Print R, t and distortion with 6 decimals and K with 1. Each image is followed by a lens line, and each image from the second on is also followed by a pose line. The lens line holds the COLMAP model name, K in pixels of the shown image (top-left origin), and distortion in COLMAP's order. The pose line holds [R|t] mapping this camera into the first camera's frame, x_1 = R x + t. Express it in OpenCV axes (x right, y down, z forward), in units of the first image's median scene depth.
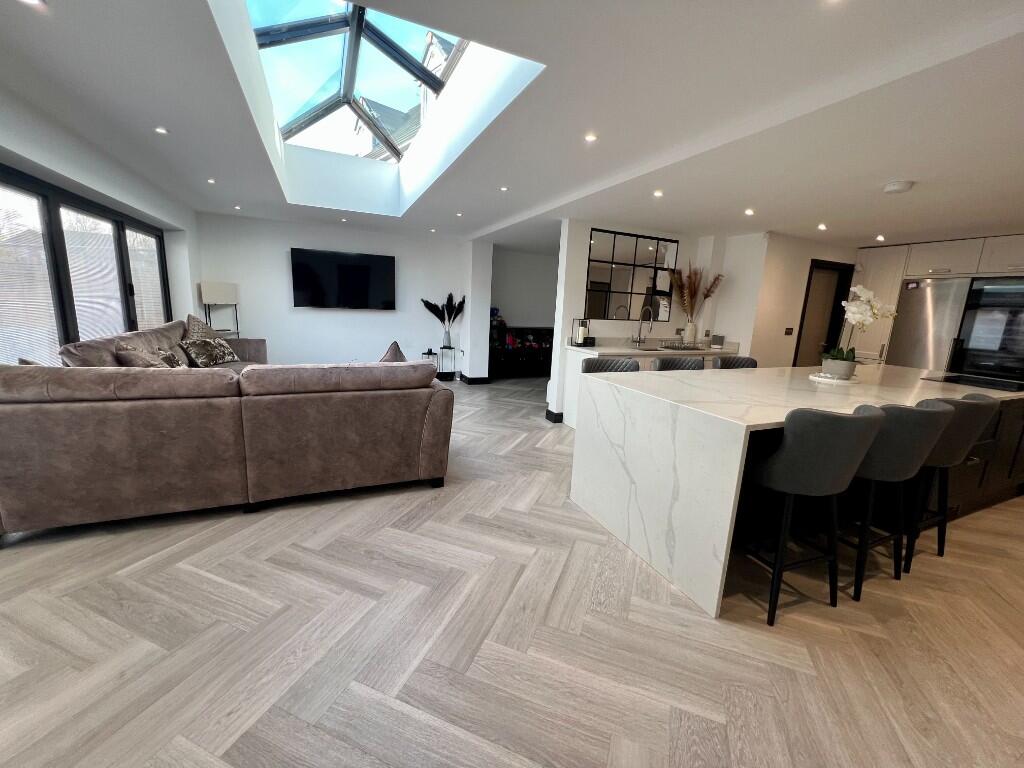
lens RADIAL K [[408.6, 0, 511.5], [0, 408.6, 385.6], [0, 0, 1]] dist [-0.004435, 0.001252]
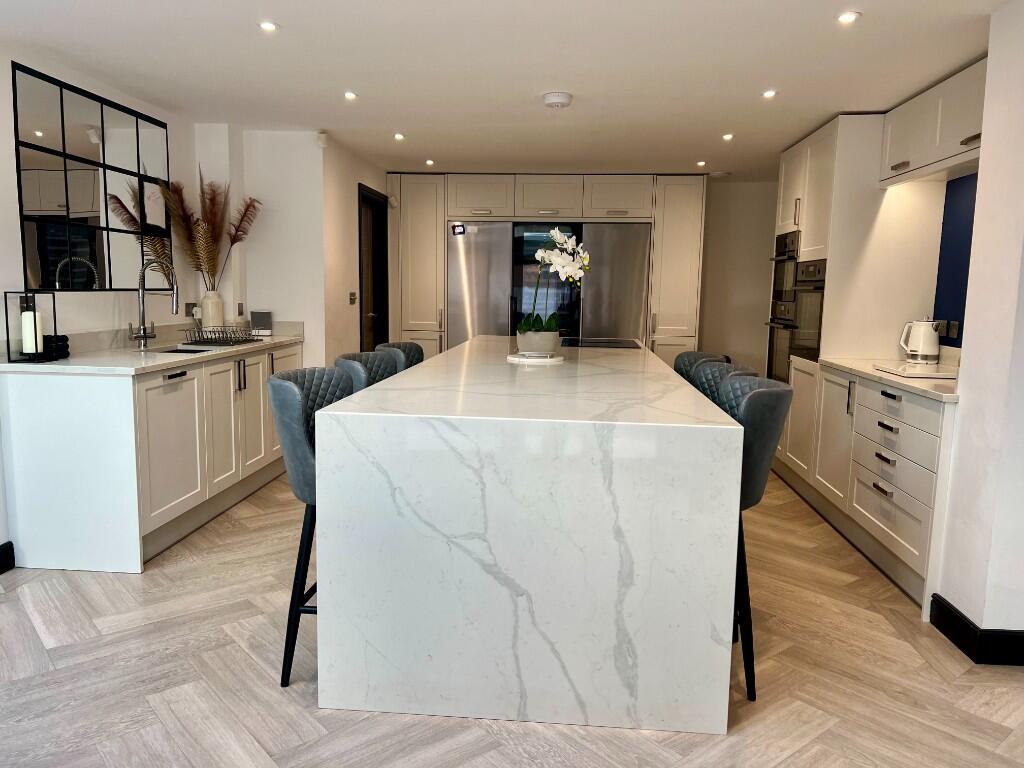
lens RADIAL K [[762.0, 0, 511.6], [0, 762.0, 389.6], [0, 0, 1]] dist [0.044255, -0.053558]
pose [[0.489419, -0.153241, 0.858479, -0.444748], [0.174989, 0.981674, 0.075471, -0.082129], [-0.854311, 0.113287, 0.507265, 0.434602]]
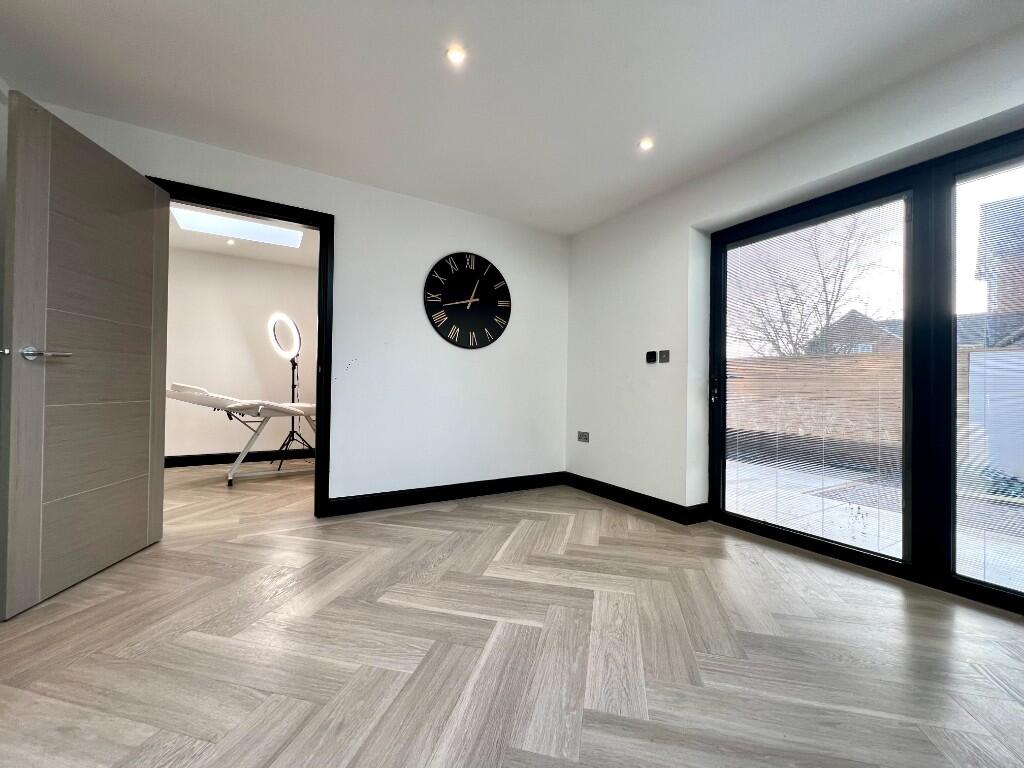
lens RADIAL K [[408.6, 0, 506.1], [0, 408.6, 383.6], [0, 0, 1]] dist [-0.004435, 0.001252]
pose [[-0.991527, -0.067190, -0.111176, -0.075502], [-0.086107, 0.980756, 0.175222, -0.041624], [0.097264, 0.183310, -0.978232, 1.069676]]
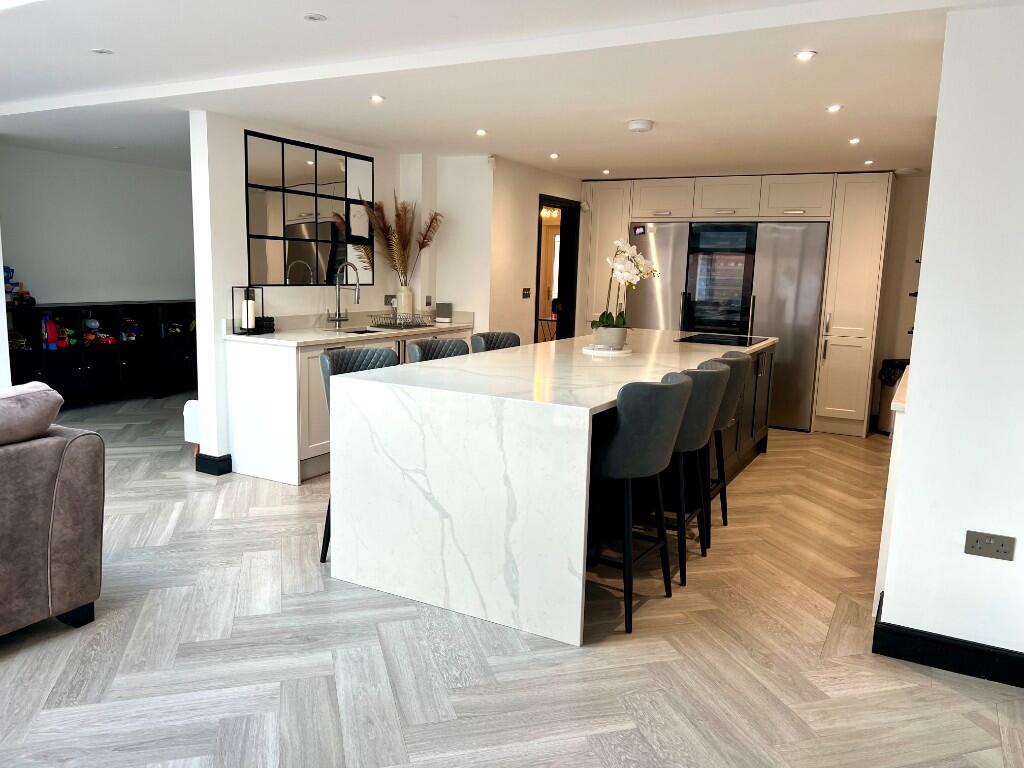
lens RADIAL K [[762.0, 0, 512.3], [0, 762.0, 389.0], [0, 0, 1]] dist [0.044255, -0.053558]
pose [[0.796167, -0.118130, 0.593434, -0.337980], [0.125885, 0.991635, 0.028506, -0.007914], [-0.591837, 0.052009, 0.804378, -0.143742]]
